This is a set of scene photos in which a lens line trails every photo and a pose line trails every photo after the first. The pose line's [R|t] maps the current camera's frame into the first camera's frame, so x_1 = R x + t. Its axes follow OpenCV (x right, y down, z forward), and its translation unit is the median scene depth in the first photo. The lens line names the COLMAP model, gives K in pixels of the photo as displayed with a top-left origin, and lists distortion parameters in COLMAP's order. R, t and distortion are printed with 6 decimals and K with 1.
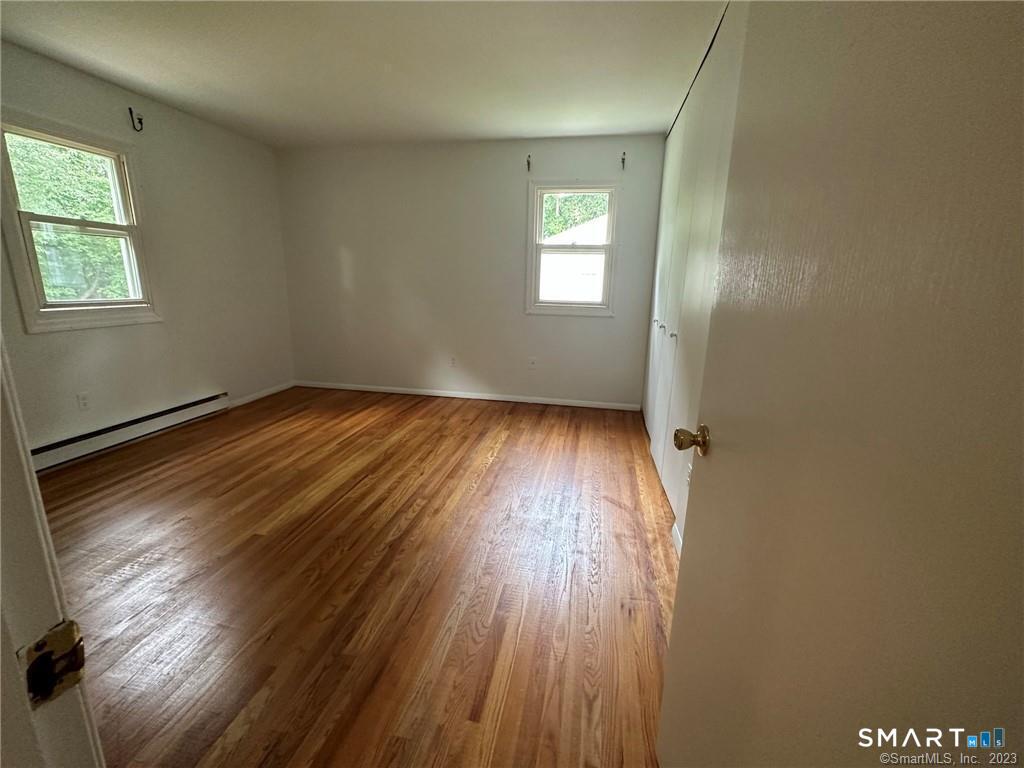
lens RADIAL K [[443.5, 0, 509.1], [0, 443.5, 382.5], [0, 0, 1]] dist [-0.000419, 0.000498]
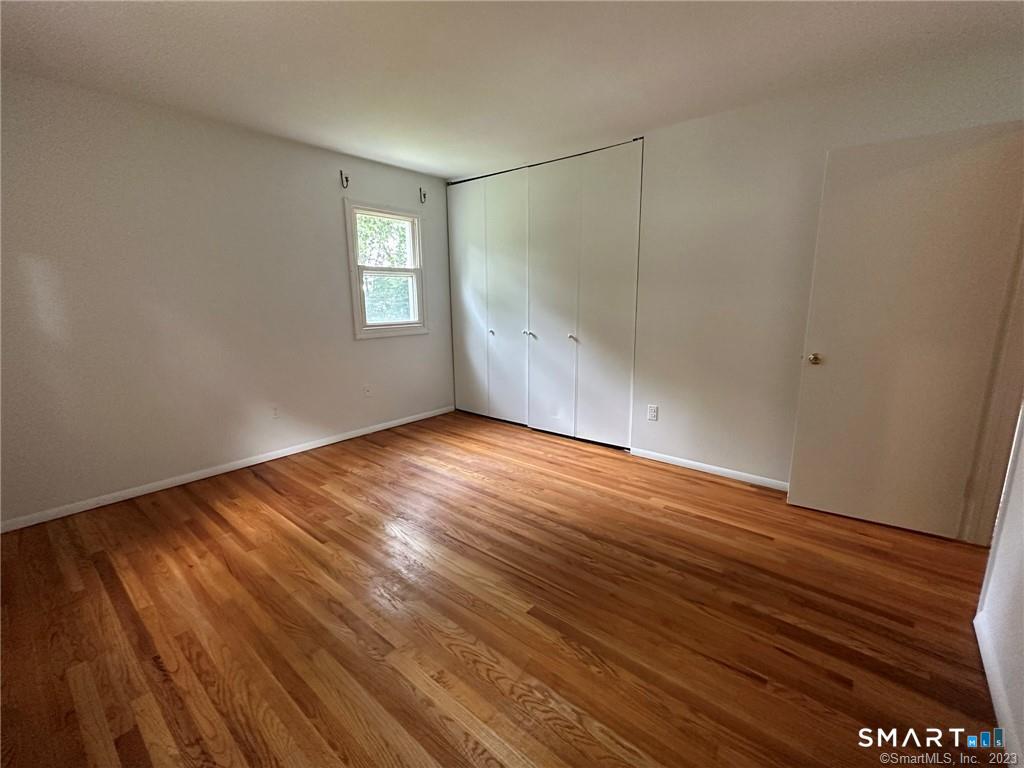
lens RADIAL K [[443.5, 0, 509.5], [0, 443.5, 382.7], [0, 0, 1]] dist [-0.000419, 0.000498]
pose [[0.479473, -0.191366, 0.856437, -0.701332], [0.217042, 0.971474, 0.095561, -0.098751], [-0.850293, 0.140064, 0.507330, 0.305382]]
